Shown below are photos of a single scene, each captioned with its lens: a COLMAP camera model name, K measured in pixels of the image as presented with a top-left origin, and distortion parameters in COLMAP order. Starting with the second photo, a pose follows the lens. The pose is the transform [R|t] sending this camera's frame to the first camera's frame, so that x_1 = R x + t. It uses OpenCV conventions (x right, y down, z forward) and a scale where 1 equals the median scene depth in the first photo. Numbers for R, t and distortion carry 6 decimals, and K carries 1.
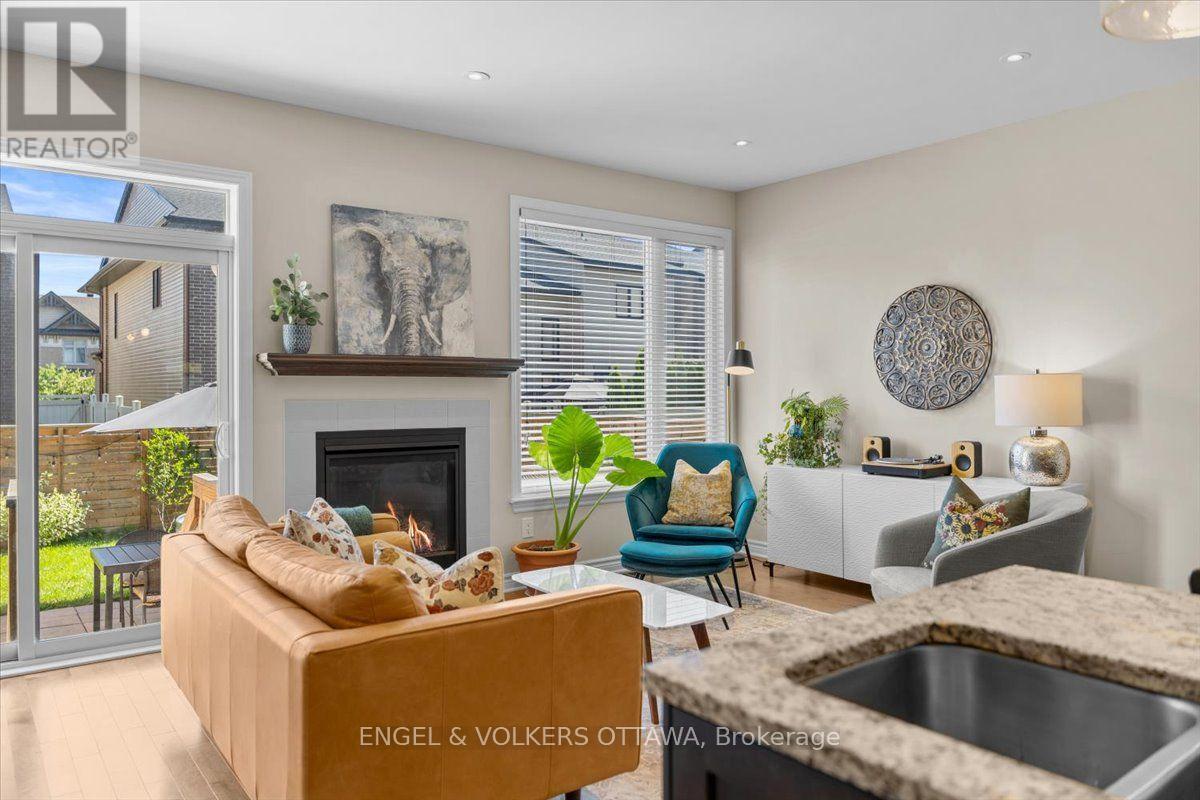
lens RADIAL K [[840.0, 0, 595.0], [0, 840.0, 389.5], [0, 0, 1]] dist [-0.002273, -0.014297]
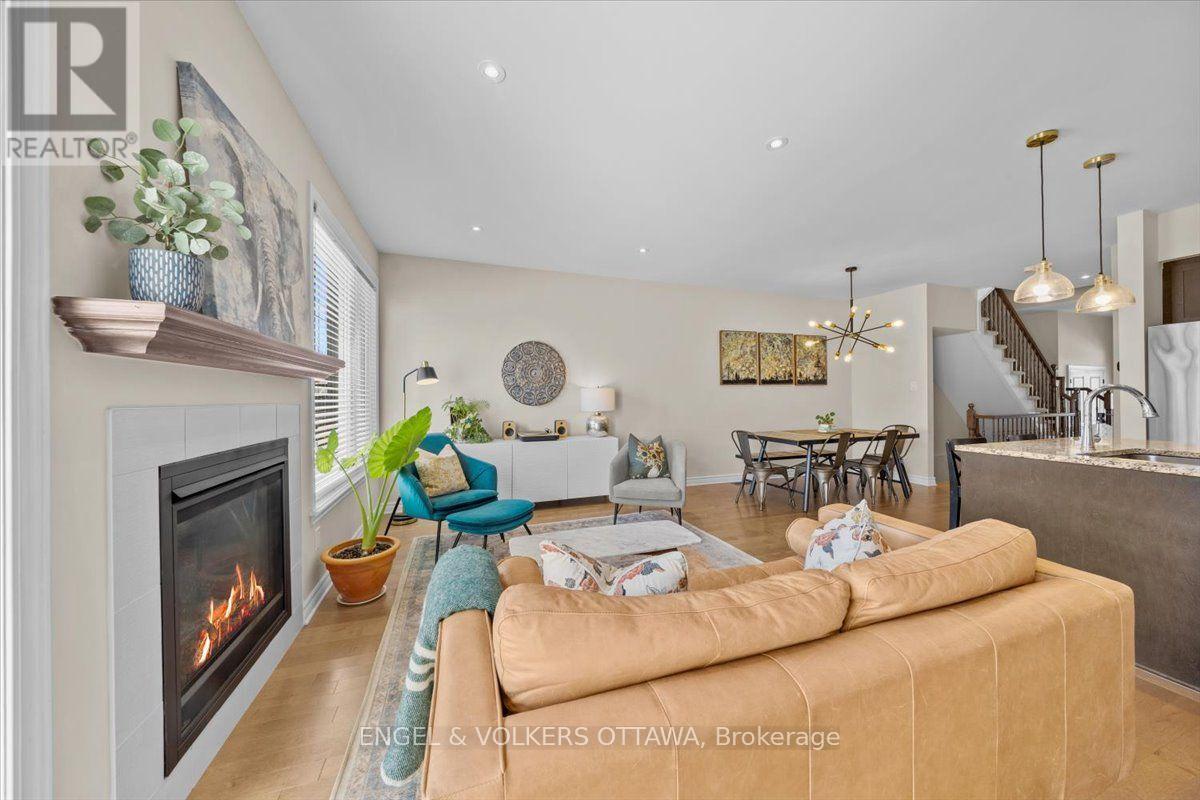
lens RADIAL K [[396.4, 0, 596.0], [0, 396.4, 394.5], [0, 0, 1]] dist [-0.007657, 0.000033]
pose [[0.308821, 0.007797, 0.951088, -0.449115], [0.005474, 0.999935, -0.009975, 0.008755], [-0.951104, 0.008286, 0.308759, 0.614635]]
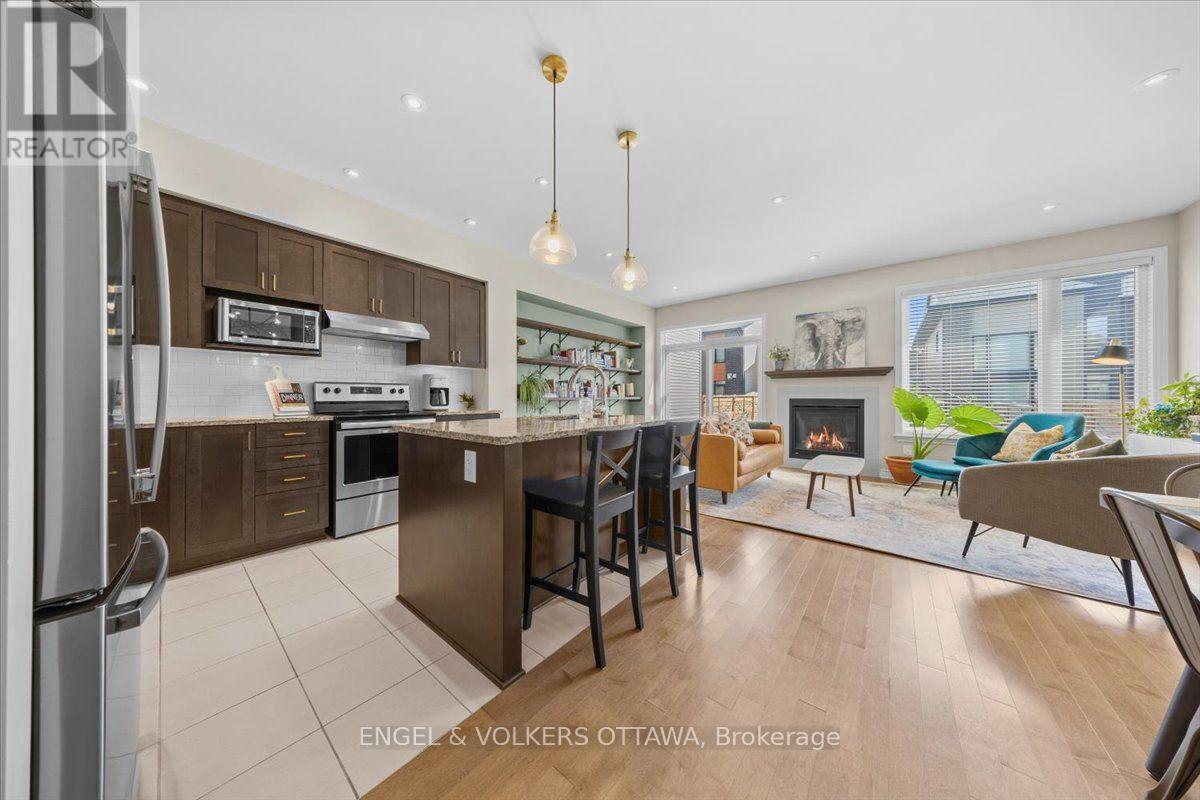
lens RADIAL K [[357.8, 0, 595.5], [0, 357.8, 397.7], [0, 0, 1]] dist [0.000337, -0.000913]
pose [[0.229334, 0.004452, -0.973338, 0.634776], [-0.003152, 0.999988, 0.003832, 0.041698], [0.973343, 0.002189, 0.229345, 0.089119]]
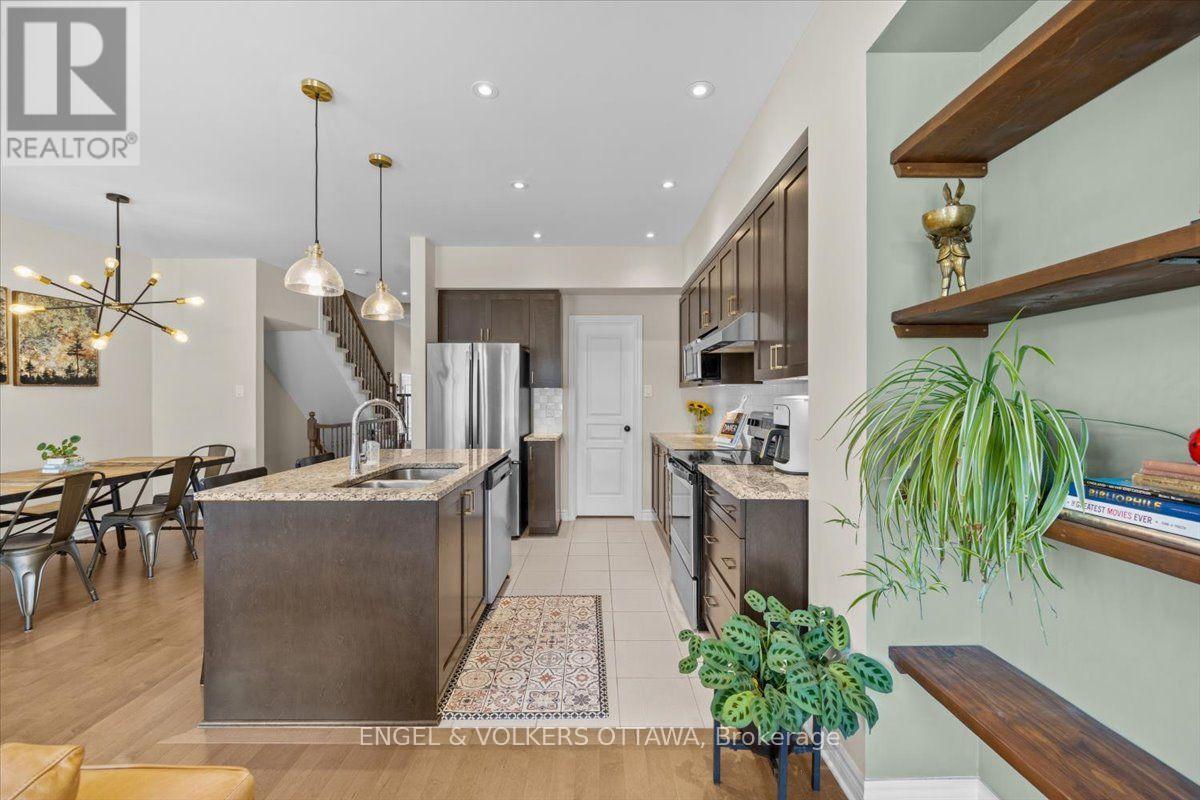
lens RADIAL K [[467.1, 0, 596.6], [0, 467.1, 397.3], [0, 0, 1]] dist [-0.005998, 0.001081]
pose [[-0.799465, 0.003534, 0.600702, -0.317489], [0.005652, 0.999983, 0.001639, -0.005195], [-0.600686, 0.004706, -0.799471, 0.440057]]
